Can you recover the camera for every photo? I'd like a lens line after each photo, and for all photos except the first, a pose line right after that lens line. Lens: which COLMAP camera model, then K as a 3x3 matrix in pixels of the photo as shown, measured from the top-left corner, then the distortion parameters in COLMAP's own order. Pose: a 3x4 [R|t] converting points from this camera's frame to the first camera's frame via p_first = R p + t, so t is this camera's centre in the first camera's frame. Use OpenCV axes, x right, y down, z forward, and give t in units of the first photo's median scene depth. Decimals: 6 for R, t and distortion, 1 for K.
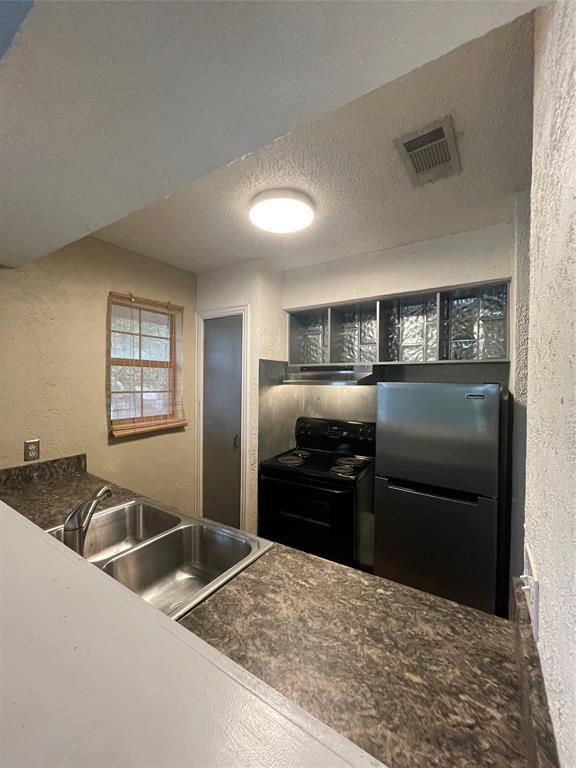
lens RADIAL K [[311.2, 0, 288.5], [0, 311.2, 384.7], [0, 0, 1]] dist [0.001058, 0.000522]
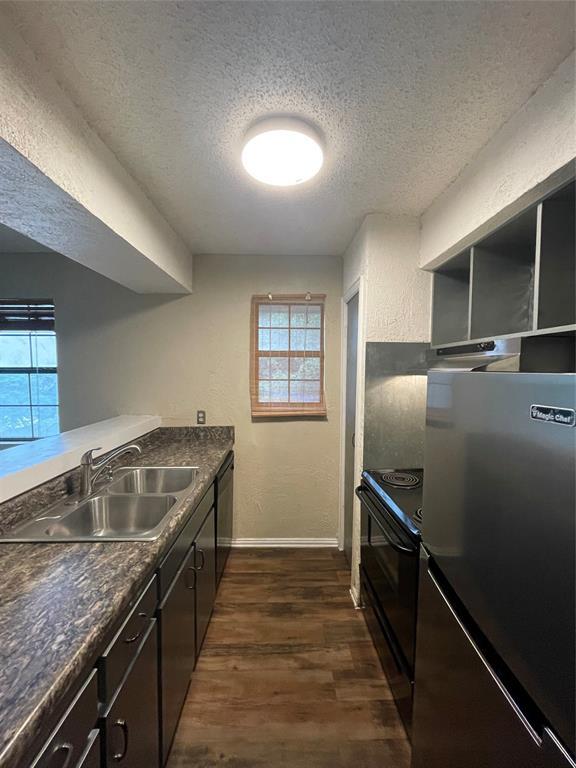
lens RADIAL K [[311.2, 0, 287.5], [0, 311.2, 384.0], [0, 0, 1]] dist [0.001058, 0.000522]
pose [[0.561002, 0.035388, -0.827058, 0.478245], [-0.010761, 0.999313, 0.035459, -0.001555], [0.827745, -0.010992, 0.560997, 0.403665]]
